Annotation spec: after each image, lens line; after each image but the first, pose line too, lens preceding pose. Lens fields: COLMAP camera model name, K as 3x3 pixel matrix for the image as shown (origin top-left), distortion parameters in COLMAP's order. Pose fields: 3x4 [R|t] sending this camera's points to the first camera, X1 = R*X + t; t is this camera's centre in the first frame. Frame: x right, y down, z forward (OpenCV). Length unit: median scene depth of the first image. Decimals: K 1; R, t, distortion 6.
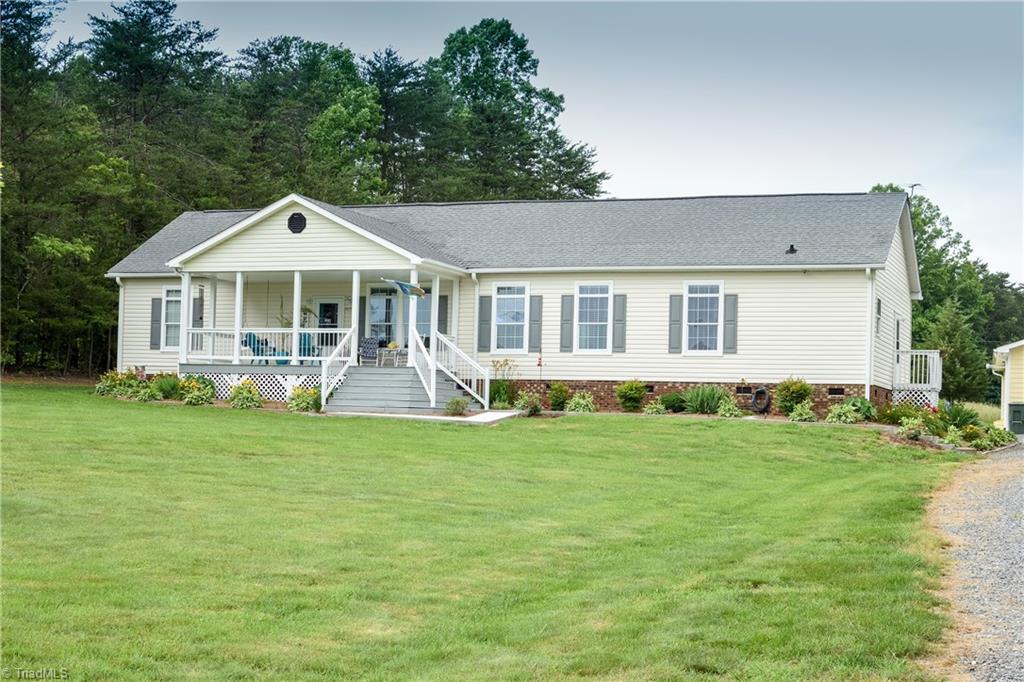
lens RADIAL K [[1490.7, 0, 512.0], [0, 1490.7, 341.0], [0, 0, 1]] dist [-0.178483, 0.142894]
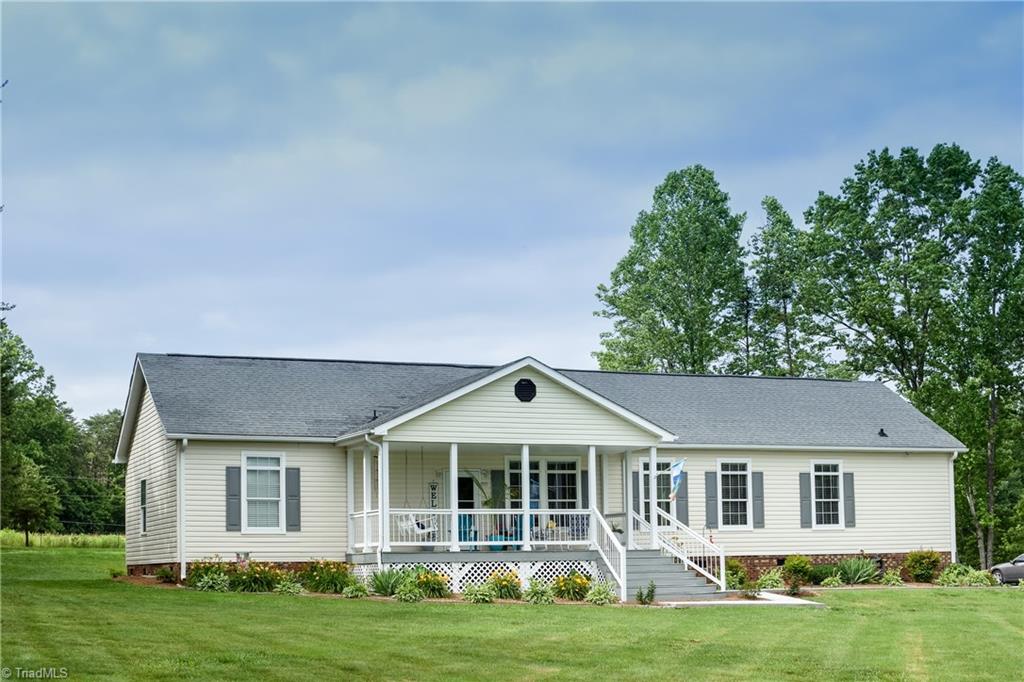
lens RADIAL K [[1490.7, 0, 512.0], [0, 1490.7, 341.0], [0, 0, 1]] dist [-0.178483, 0.142894]
pose [[0.752168, 0.063359, 0.655919, -0.735902], [-0.002917, 0.995677, -0.092834, -0.025689], [-0.658965, 0.067914, 0.749101, 0.332777]]
